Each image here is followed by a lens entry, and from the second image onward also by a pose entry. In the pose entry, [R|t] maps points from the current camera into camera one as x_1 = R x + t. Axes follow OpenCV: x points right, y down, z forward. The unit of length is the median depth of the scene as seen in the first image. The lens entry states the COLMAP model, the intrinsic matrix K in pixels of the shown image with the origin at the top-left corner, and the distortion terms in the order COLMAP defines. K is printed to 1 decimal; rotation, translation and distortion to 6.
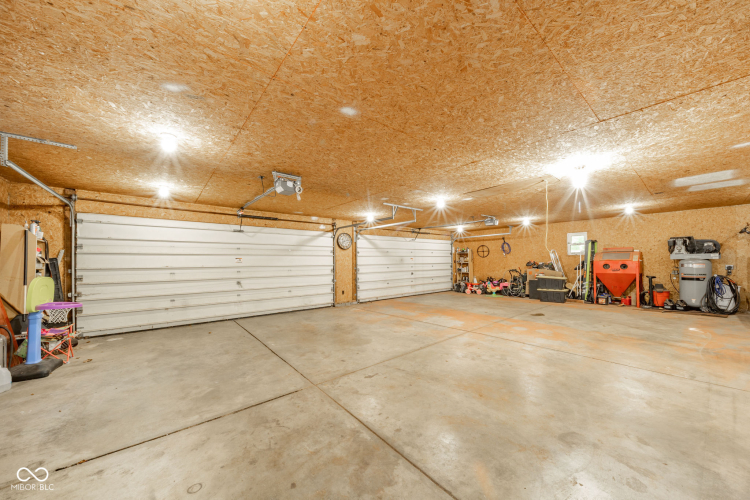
lens RADIAL K [[260.8, 0, 374.1], [0, 260.8, 254.9], [0, 0, 1]] dist [0.001165, -0.000643]
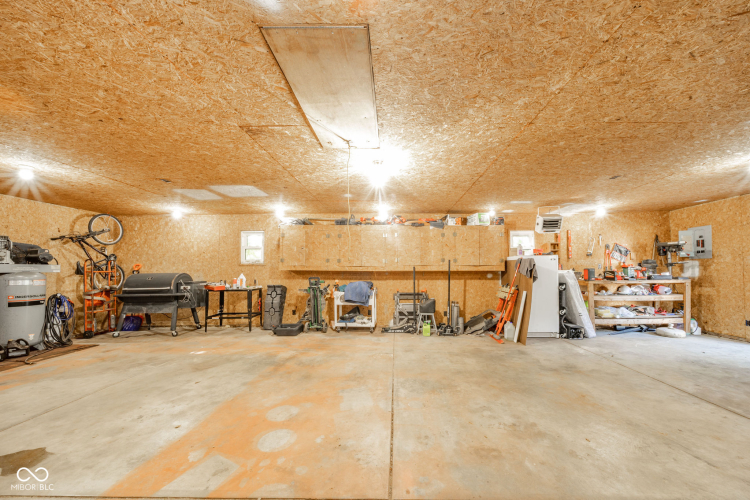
lens RADIAL K [[260.8, 0, 384.6], [0, 260.8, 272.8], [0, 0, 1]] dist [0.001165, -0.000643]
pose [[-0.751978, 0.003224, 0.659180, 0.228050], [-0.006398, 0.999905, -0.012188, 0.035304], [-0.659157, -0.013383, -0.751886, 1.718419]]
